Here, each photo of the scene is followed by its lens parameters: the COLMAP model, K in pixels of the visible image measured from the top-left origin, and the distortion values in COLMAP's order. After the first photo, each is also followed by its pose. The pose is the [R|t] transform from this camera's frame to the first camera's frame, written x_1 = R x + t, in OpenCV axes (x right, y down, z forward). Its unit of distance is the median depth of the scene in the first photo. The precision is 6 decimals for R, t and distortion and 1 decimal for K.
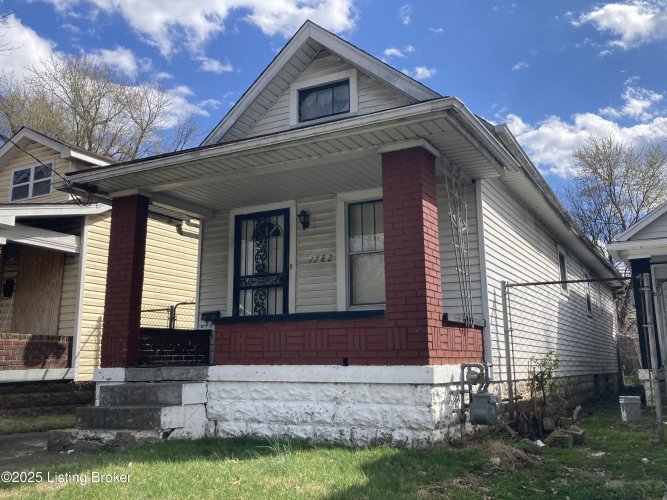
lens RADIAL K [[642.4, 0, 333.5], [0, 642.4, 250.0], [0, 0, 1]] dist [0.083170, -0.258249]
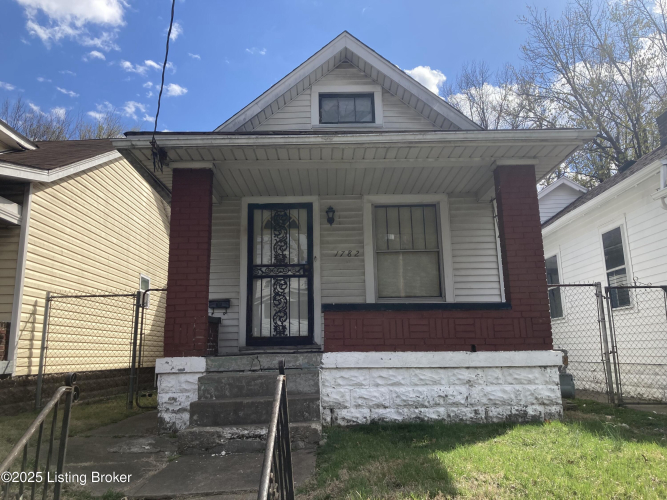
lens RADIAL K [[549.5, 0, 336.5], [0, 549.5, 252.3], [0, 0, 1]] dist [0.015046, -0.011607]
pose [[0.875128, 0.077890, 0.477582, -0.600512], [-0.073145, 0.996912, -0.028555, 0.049475], [-0.478331, -0.009943, 0.878123, 0.261269]]
